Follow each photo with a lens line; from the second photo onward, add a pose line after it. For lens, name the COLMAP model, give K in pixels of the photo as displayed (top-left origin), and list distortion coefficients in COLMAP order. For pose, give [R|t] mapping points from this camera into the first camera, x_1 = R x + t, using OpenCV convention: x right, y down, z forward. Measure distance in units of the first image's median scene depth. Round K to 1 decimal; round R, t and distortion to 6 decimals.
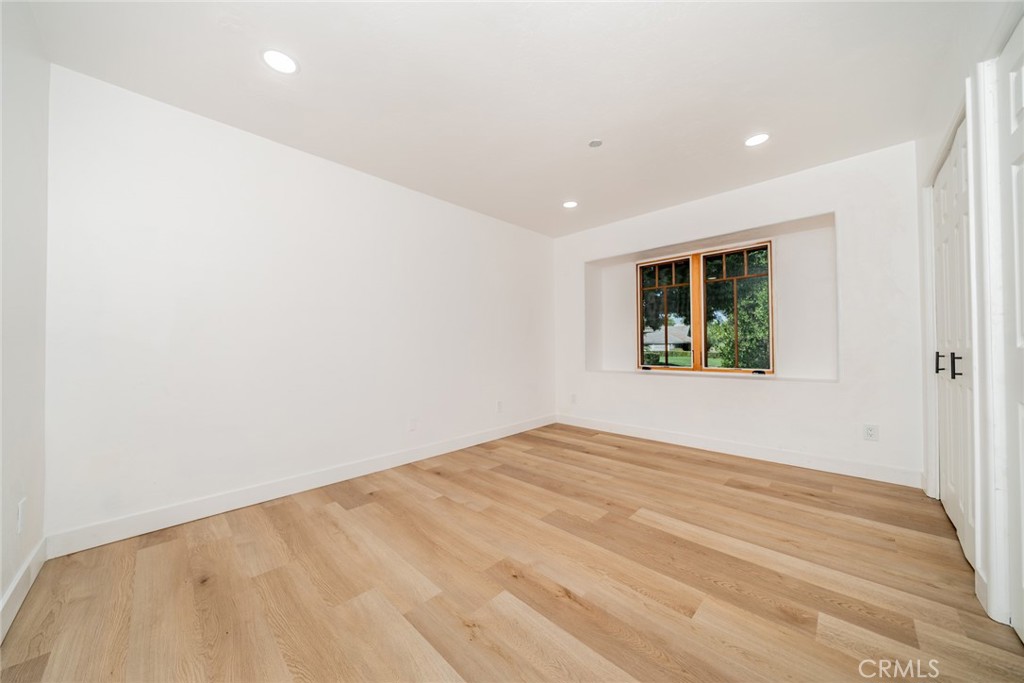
lens RADIAL K [[356.2, 0, 512.4], [0, 356.2, 340.5], [0, 0, 1]] dist [-0.006469, 0.000371]
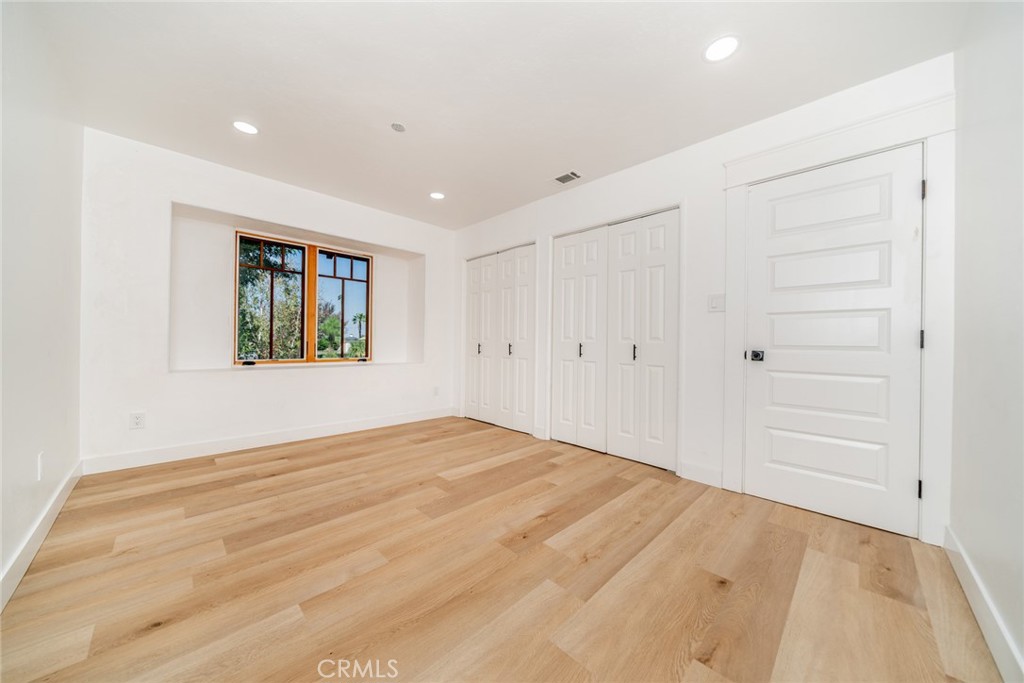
lens RADIAL K [[342.0, 0, 516.8], [0, 342.0, 337.4], [0, 0, 1]] dist [-0.000096, -0.000016]
pose [[0.007846, 0.023636, 0.999690, -0.686910], [-0.031513, 0.999230, -0.023377, 0.030547], [-0.999473, -0.031320, 0.008585, 0.643090]]
